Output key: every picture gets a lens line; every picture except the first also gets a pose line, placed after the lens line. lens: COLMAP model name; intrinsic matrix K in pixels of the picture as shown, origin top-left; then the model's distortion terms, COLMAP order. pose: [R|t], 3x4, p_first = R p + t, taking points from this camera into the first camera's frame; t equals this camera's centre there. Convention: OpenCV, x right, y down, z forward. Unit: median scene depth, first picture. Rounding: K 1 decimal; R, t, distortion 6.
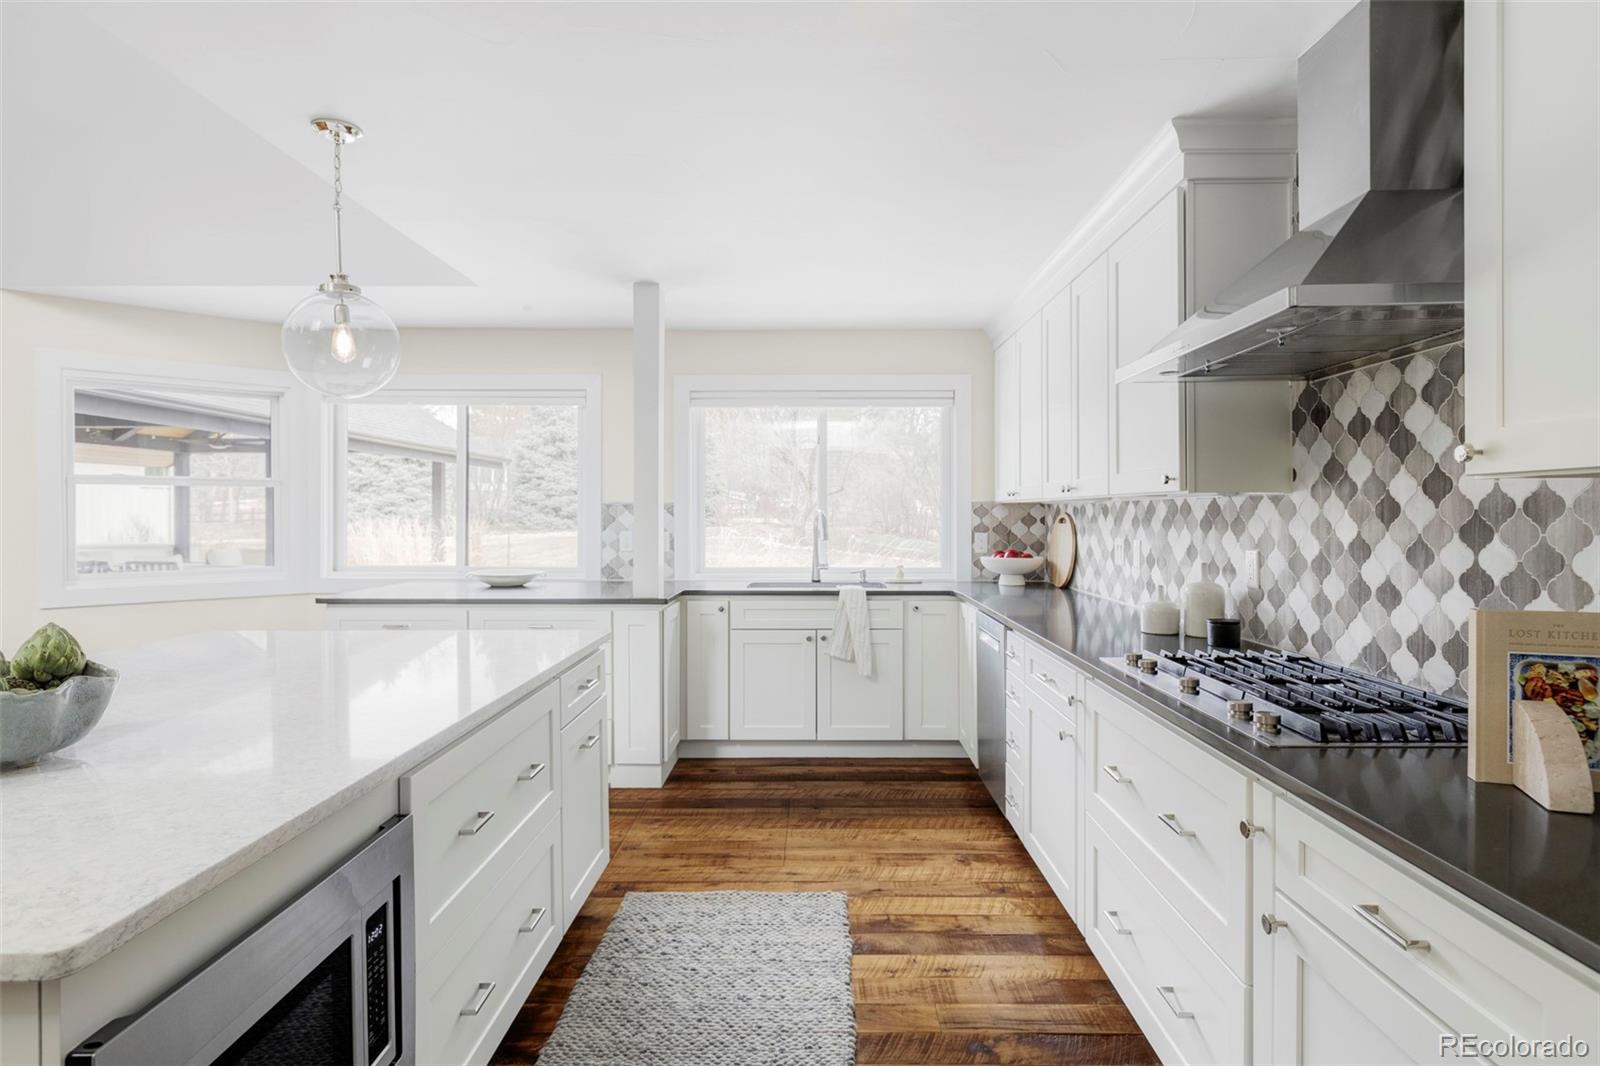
lens RADIAL K [[864.4, 0, 792.3], [0, 864.4, 522.4], [0, 0, 1]] dist [-0.035863, -0.000799]
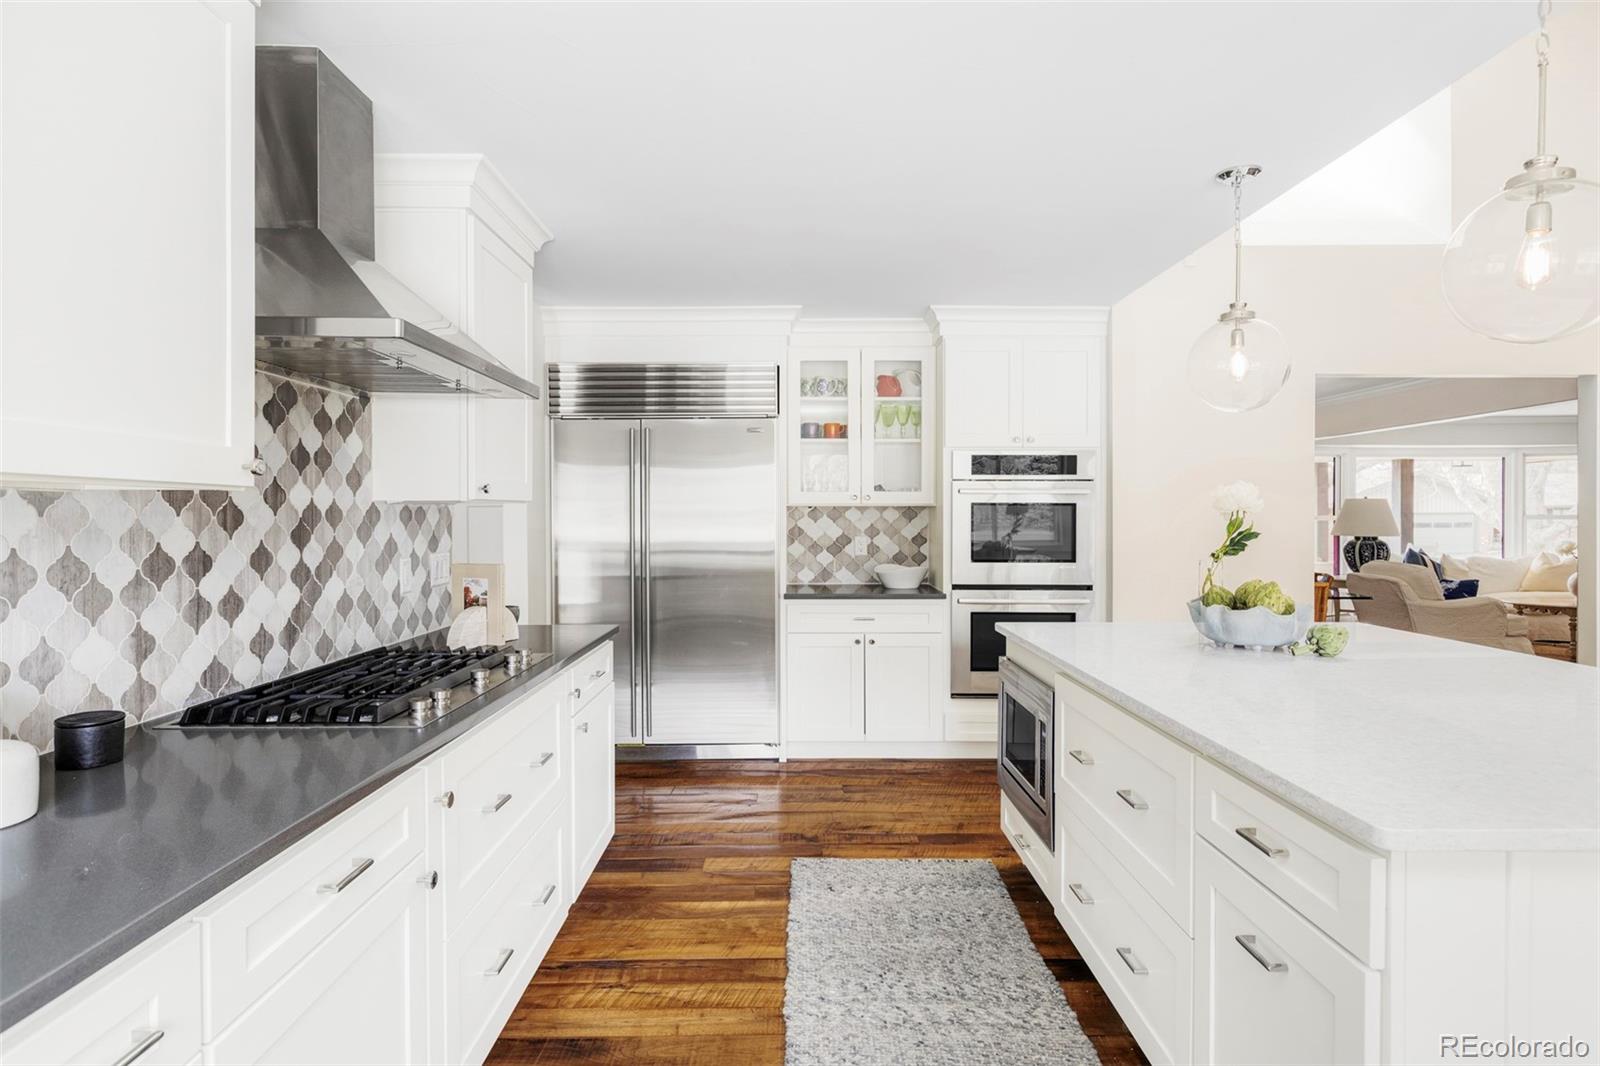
lens RADIAL K [[864.4, 0, 803.3], [0, 864.4, 524.1], [0, 0, 1]] dist [-0.035863, -0.000799]
pose [[-0.999907, 0.004209, -0.012987, 0.061026], [0.003936, 0.999772, 0.020977, -0.024779], [0.013072, 0.020924, -0.999696, 1.976976]]
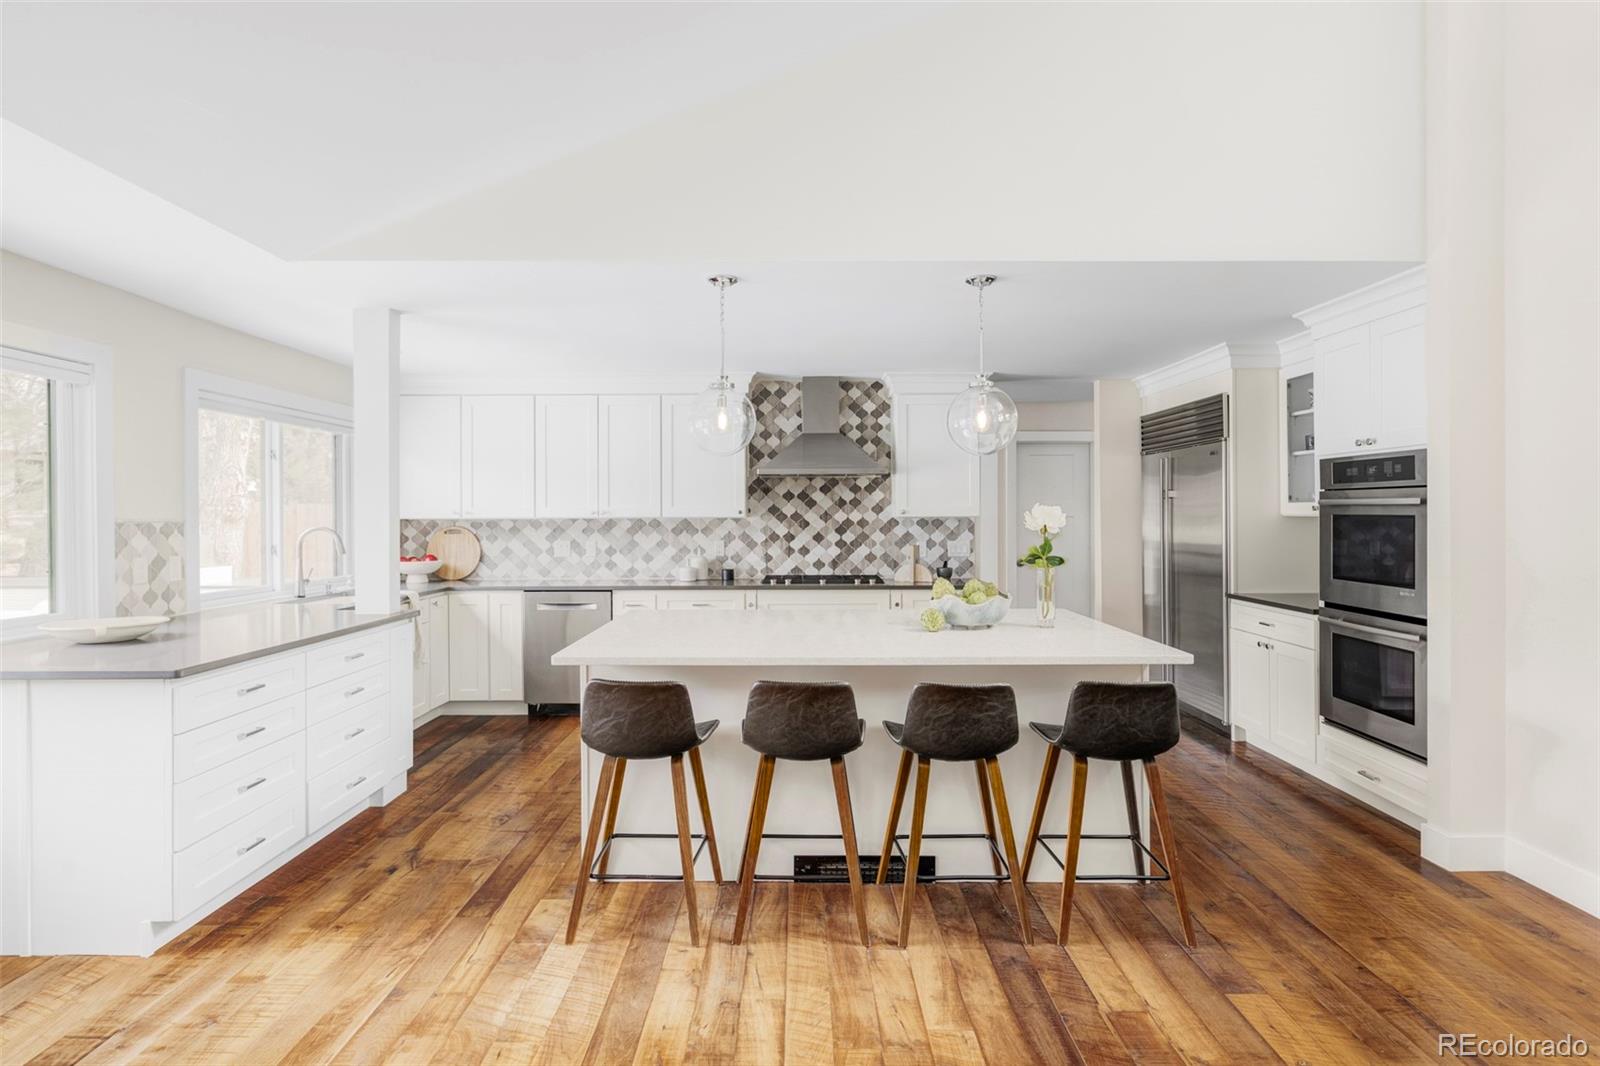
lens RADIAL K [[854.2, 0, 801.0], [0, 854.2, 526.7], [0, 0, 1]] dist [0.001642, 0.000108]
pose [[-0.016598, -0.014537, 0.999757, -2.469254], [0.014690, 0.999783, 0.014781, -0.051158], [-0.999754, 0.014932, -0.016380, 1.061566]]
